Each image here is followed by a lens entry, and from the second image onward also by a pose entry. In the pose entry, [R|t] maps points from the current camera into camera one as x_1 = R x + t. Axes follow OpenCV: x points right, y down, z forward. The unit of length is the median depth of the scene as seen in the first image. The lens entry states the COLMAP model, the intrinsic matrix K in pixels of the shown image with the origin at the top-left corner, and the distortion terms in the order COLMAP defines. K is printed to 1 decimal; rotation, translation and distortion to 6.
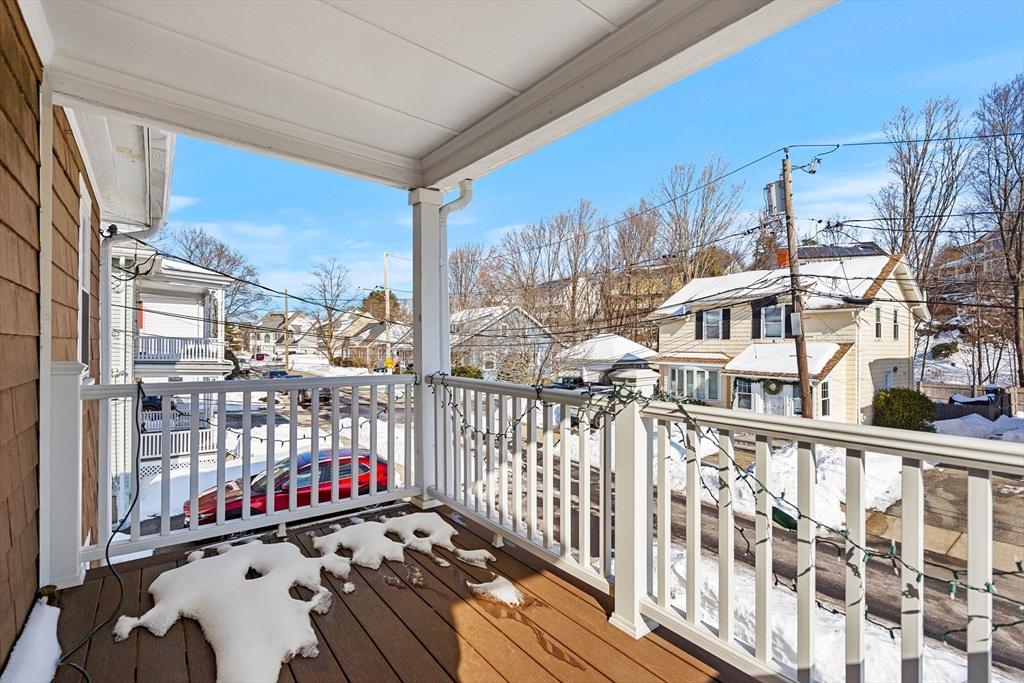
lens RADIAL K [[486.9, 0, 507.5], [0, 486.9, 336.9], [0, 0, 1]] dist [0.011858, 0.000182]
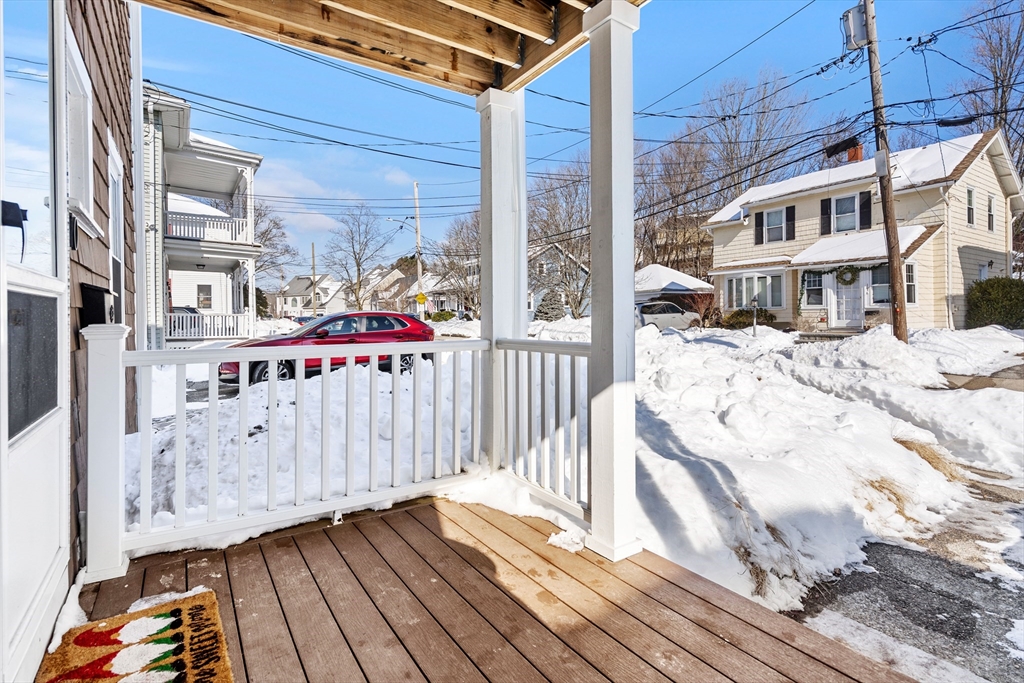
lens RADIAL K [[510.9, 0, 507.7], [0, 510.9, 340.4], [0, 0, 1]] dist [0.011422, 0.000646]
pose [[0.998080, -0.013811, -0.060372, -0.020434], [0.013505, 0.999894, -0.005468, 0.198301], [0.060441, 0.004643, 0.998161, 0.023770]]
